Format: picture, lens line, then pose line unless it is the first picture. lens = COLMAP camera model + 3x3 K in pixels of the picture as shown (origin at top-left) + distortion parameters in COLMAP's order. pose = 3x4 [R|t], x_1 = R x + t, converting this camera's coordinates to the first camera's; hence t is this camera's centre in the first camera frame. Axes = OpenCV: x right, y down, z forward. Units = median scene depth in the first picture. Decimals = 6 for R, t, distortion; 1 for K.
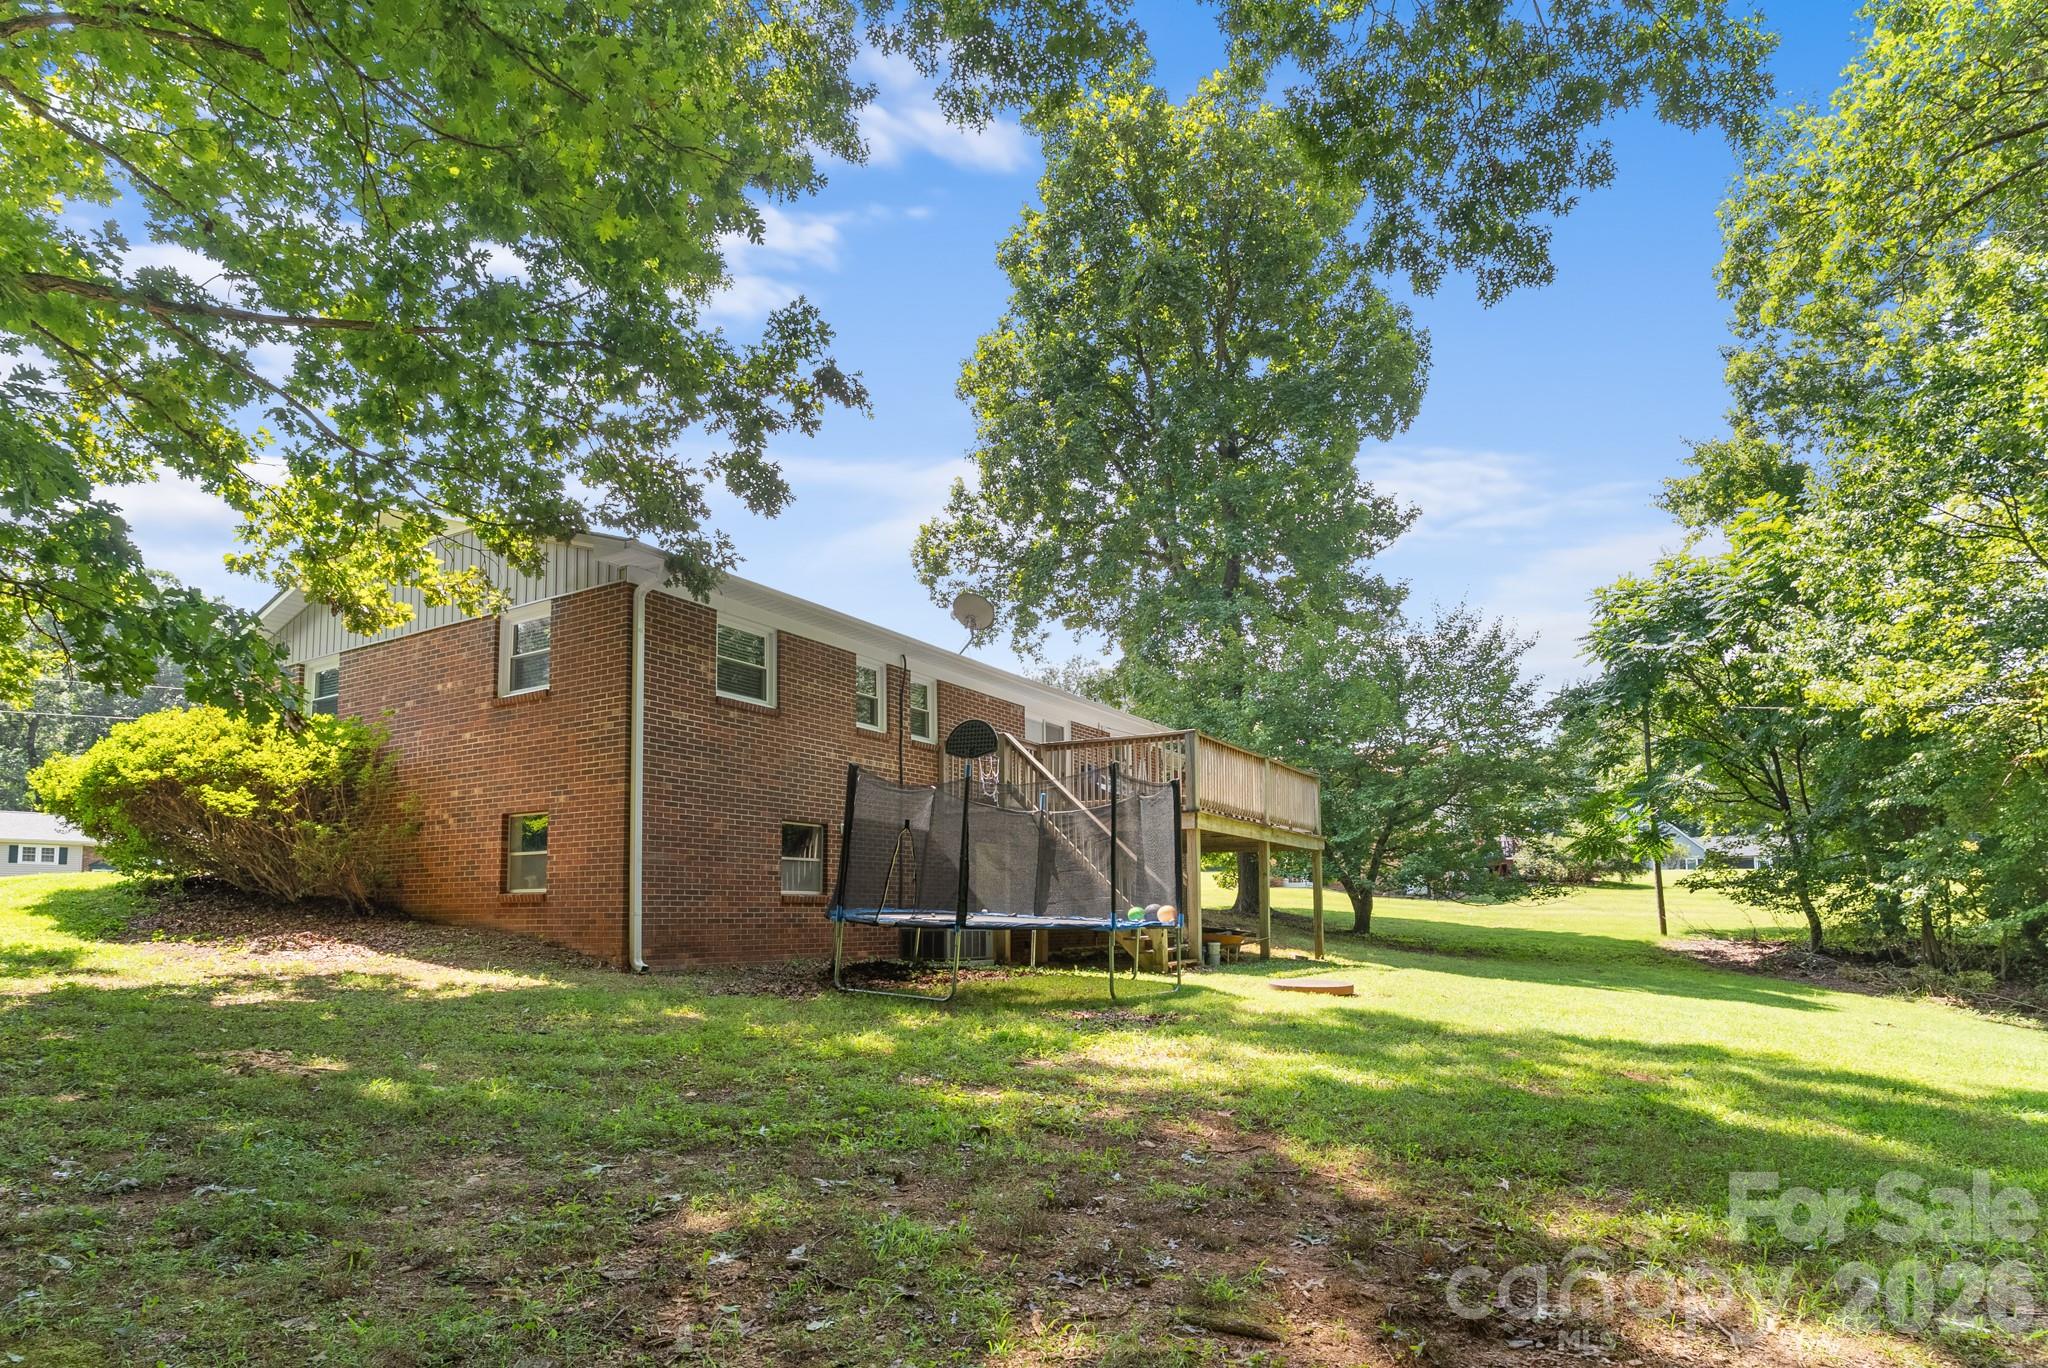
lens RADIAL K [[983.7, 0, 1032.7], [0, 983.7, 750.3], [0, 0, 1]] dist [0.005843, -0.000278]
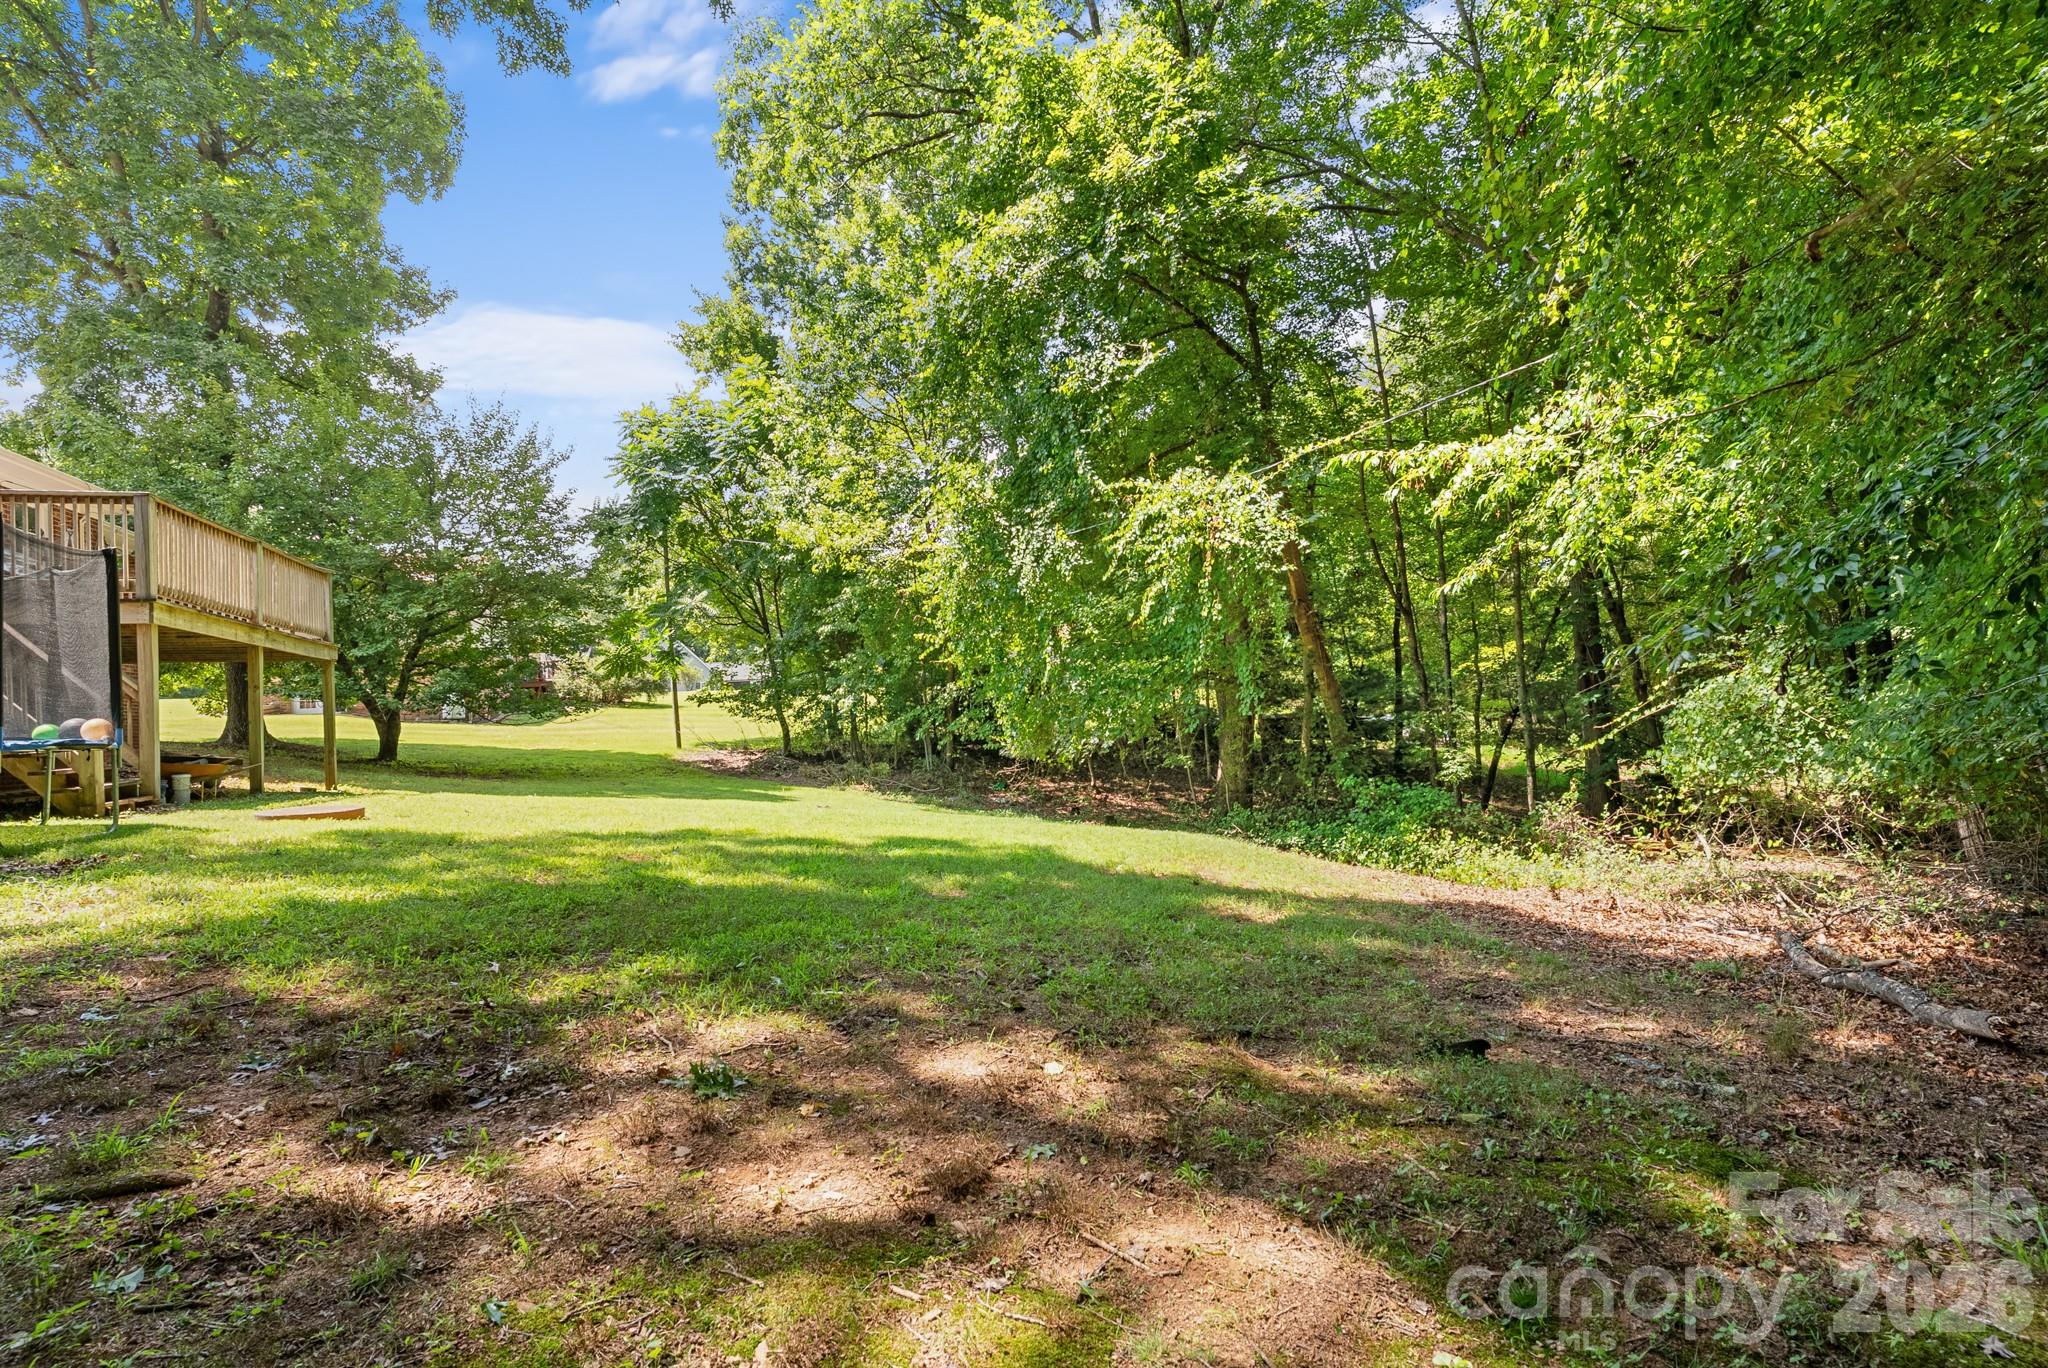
lens RADIAL K [[983.7, 0, 1032.7], [0, 983.7, 750.3], [0, 0, 1]] dist [0.005843, -0.000278]
pose [[0.714449, 0.043065, 0.698361, 0.148482], [-0.049779, 0.998703, -0.010659, 0.189972], [-0.697914, -0.027148, 0.715666, -0.094871]]
